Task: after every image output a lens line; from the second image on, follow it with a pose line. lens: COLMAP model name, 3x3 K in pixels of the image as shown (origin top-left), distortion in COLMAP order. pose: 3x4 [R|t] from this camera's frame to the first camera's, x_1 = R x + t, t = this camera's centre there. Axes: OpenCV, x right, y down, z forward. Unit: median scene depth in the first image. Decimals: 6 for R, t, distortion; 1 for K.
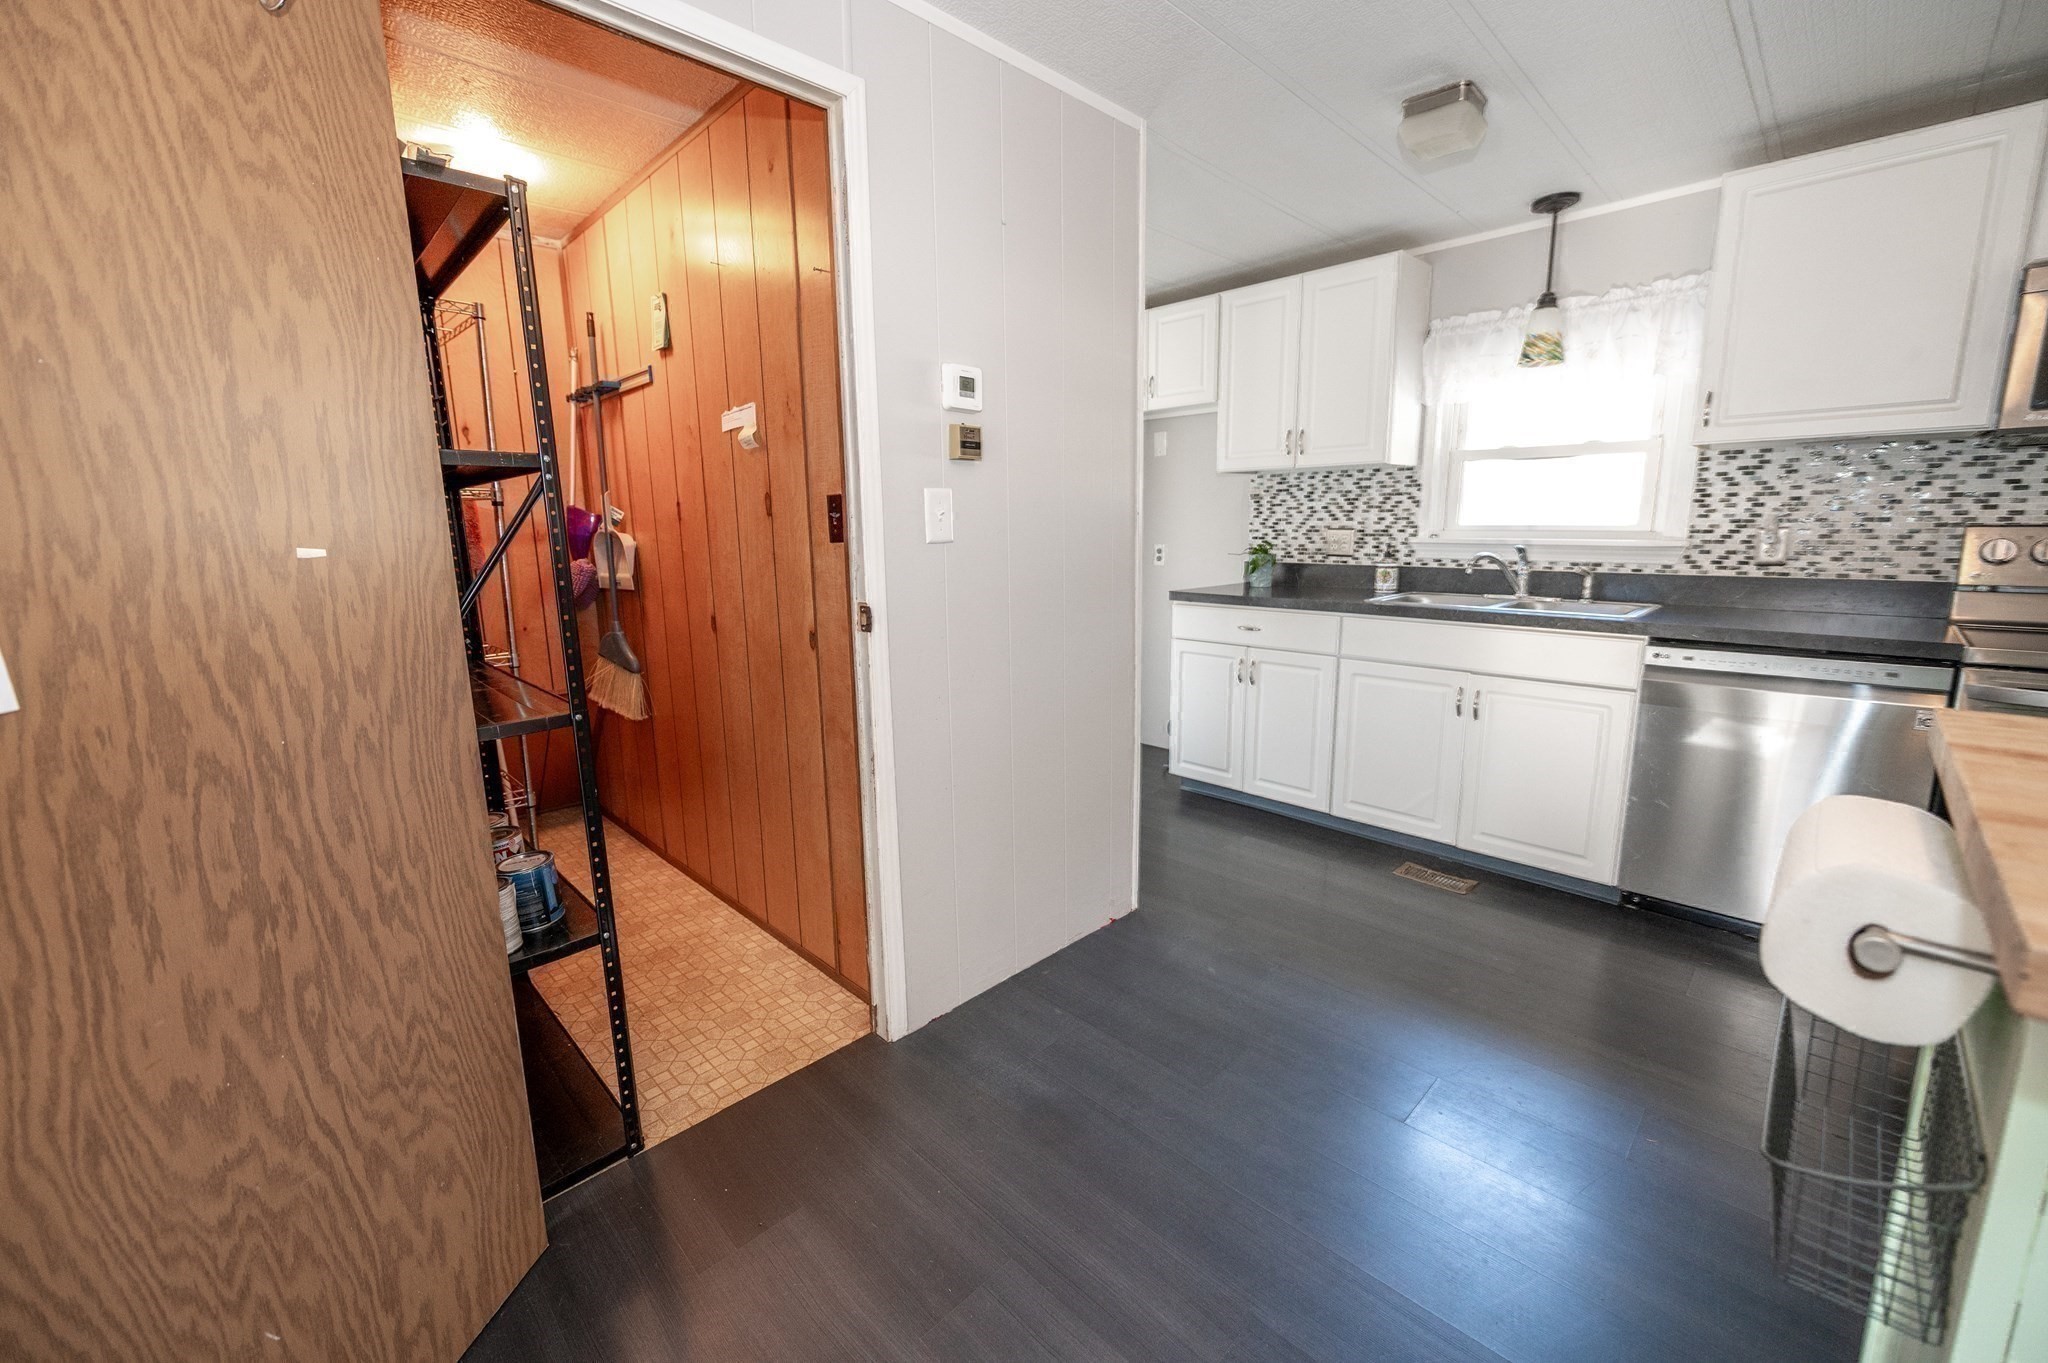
lens RADIAL K [[822.7, 0, 1027.9], [0, 822.7, 673.0], [0, 0, 1]] dist [-0.007201, 0.000271]
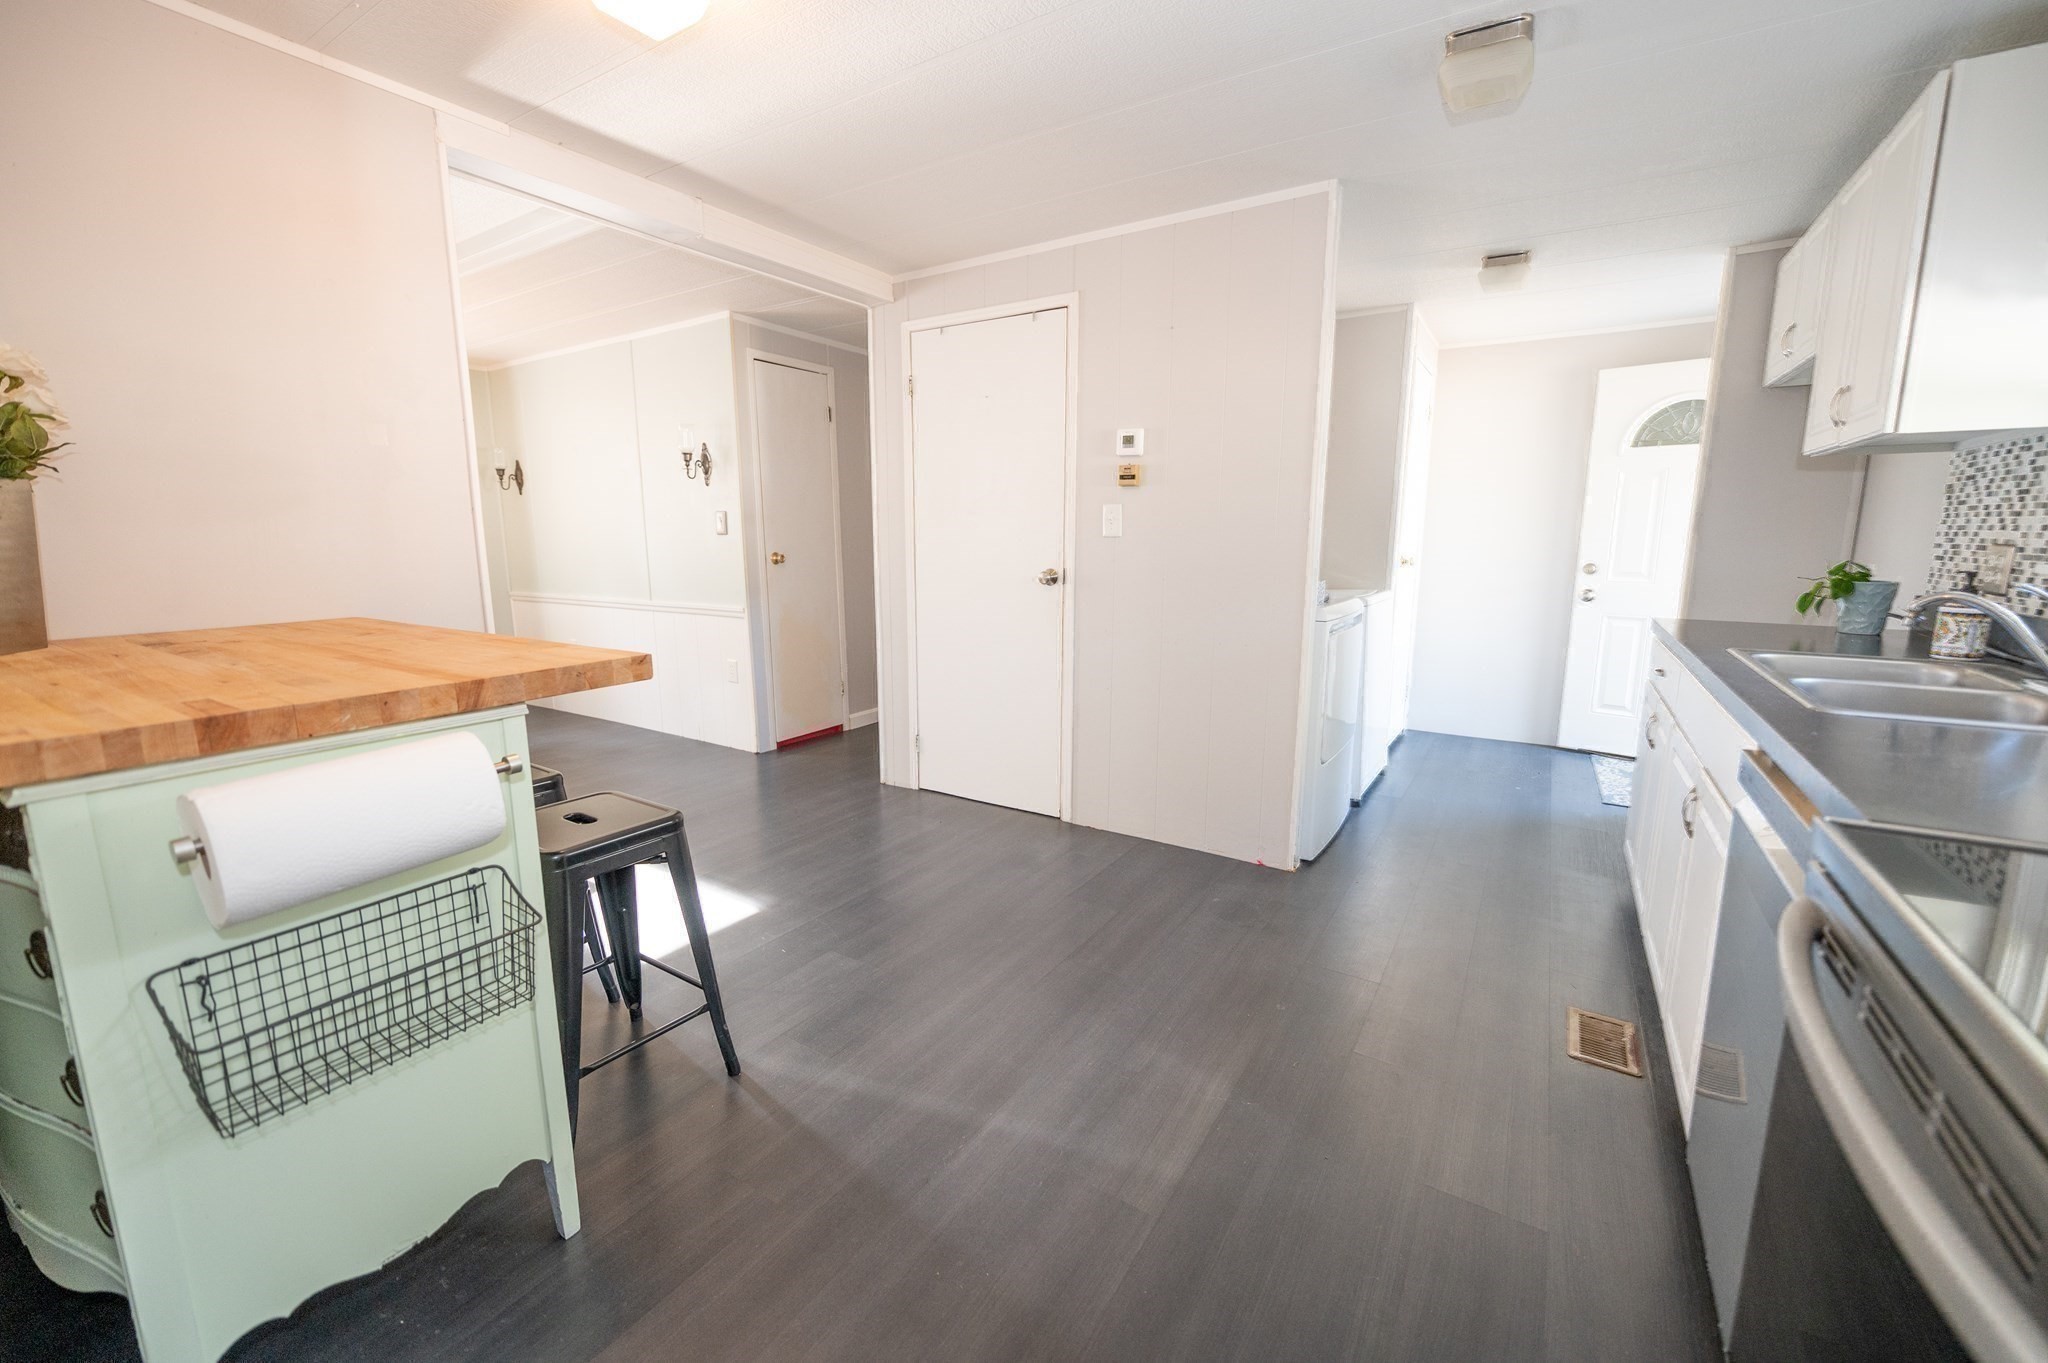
lens RADIAL K [[822.7, 0, 1012.1], [0, 822.7, 669.4], [0, 0, 1]] dist [-0.007201, 0.000271]
pose [[0.204145, 0.175747, -0.963036, 0.981691], [-0.181596, 0.973477, 0.139158, -0.060768], [0.961950, 0.146475, 0.230645, 0.302444]]
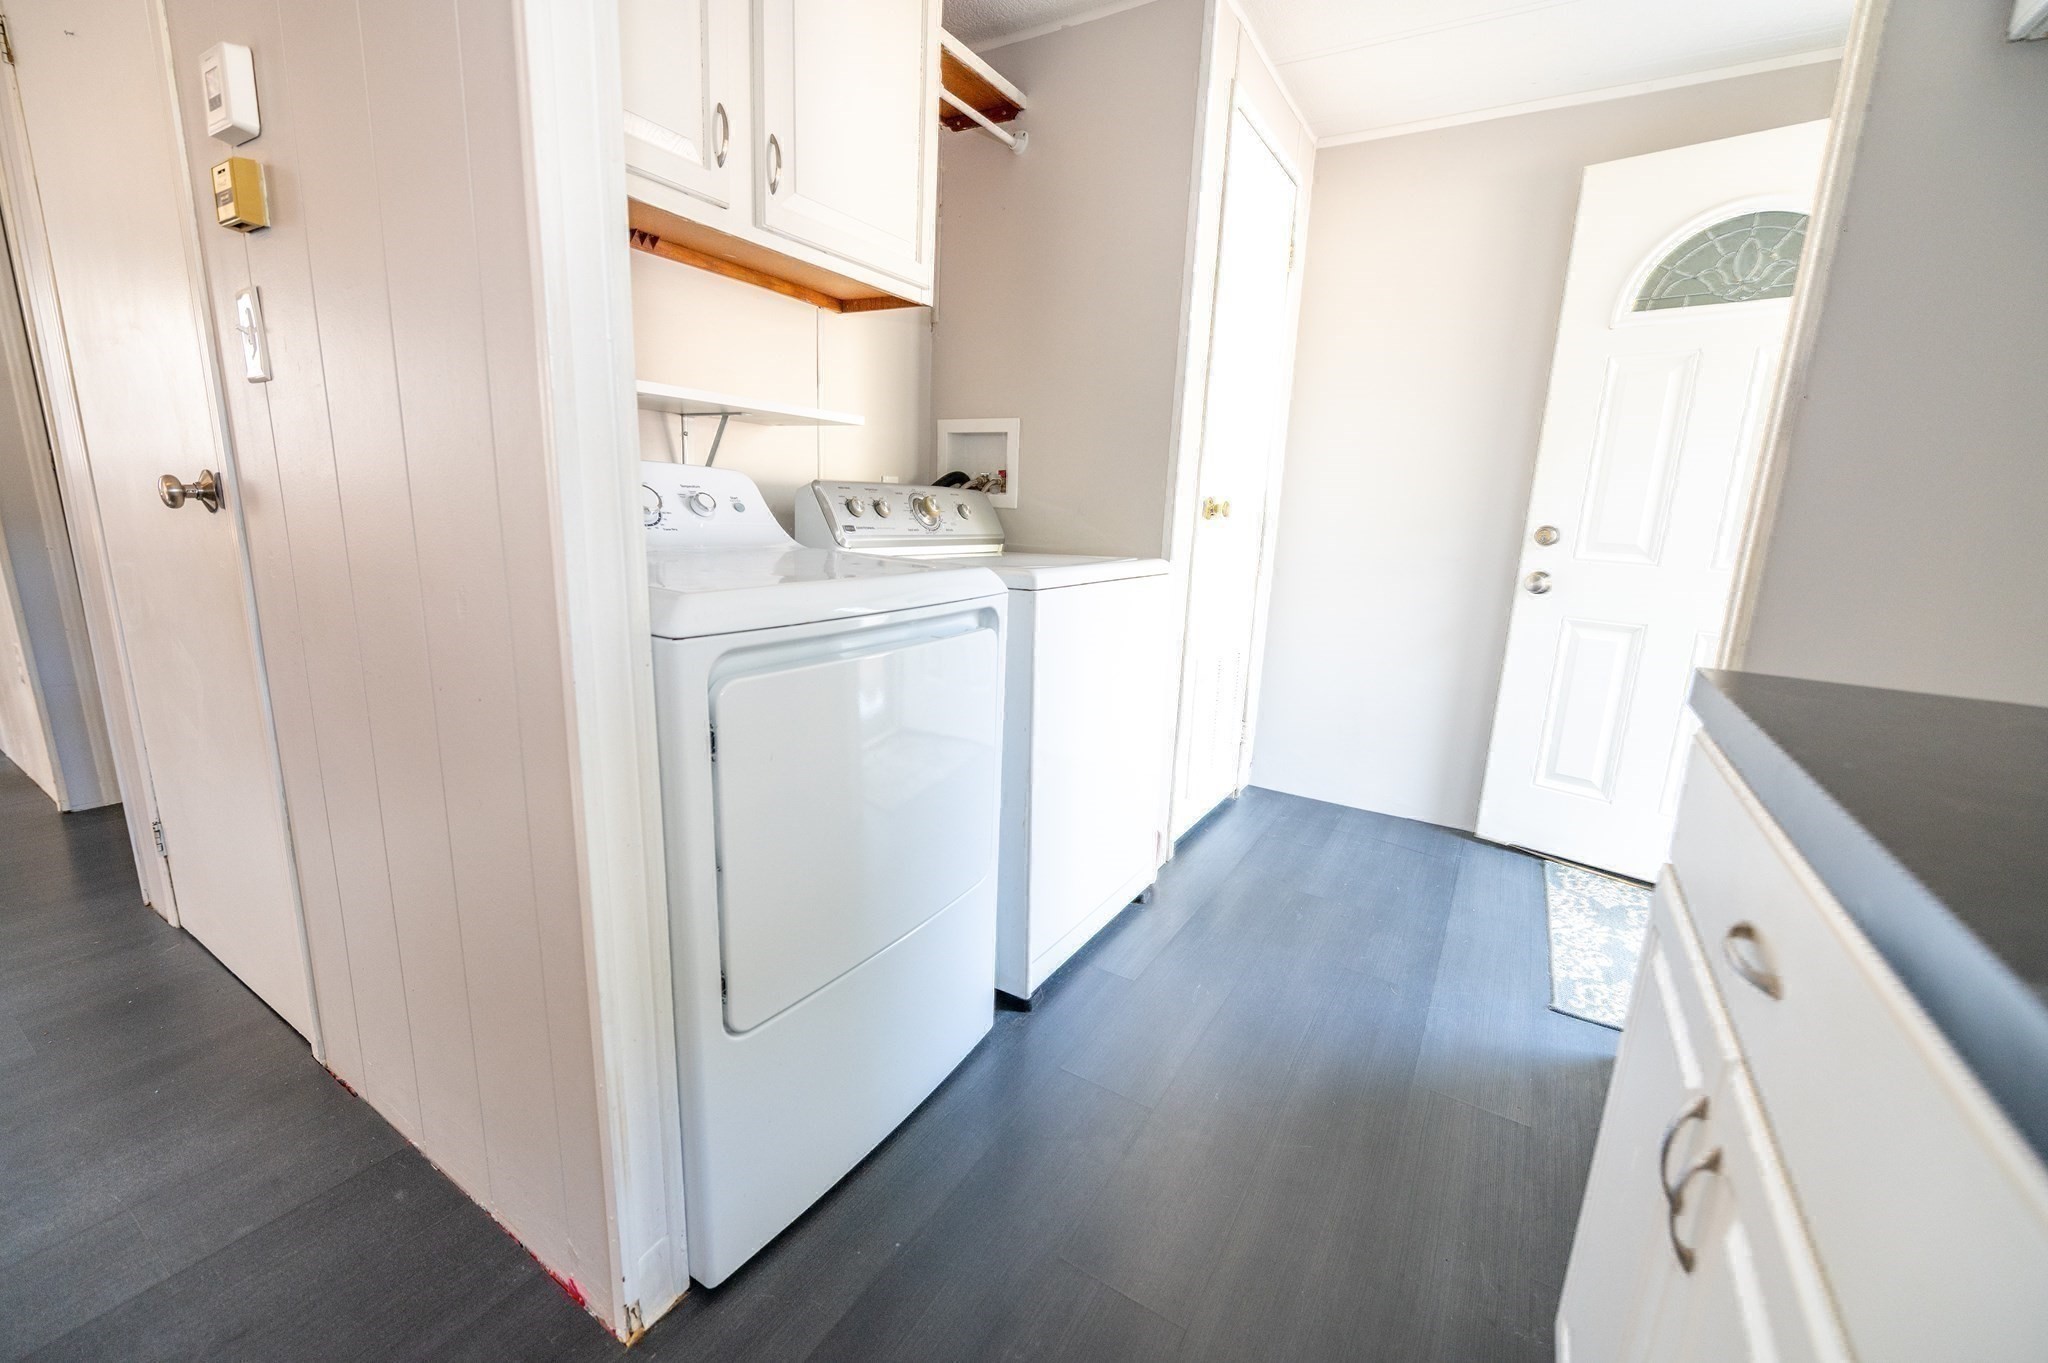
lens RADIAL K [[822.7, 0, 1016.3], [0, 822.7, 667.8], [0, 0, 1]] dist [-0.007201, 0.000271]
pose [[0.223606, 0.223981, -0.948595, 0.433696], [-0.220532, 0.959625, 0.174601, -0.119186], [0.949403, 0.170154, 0.263973, 0.916851]]
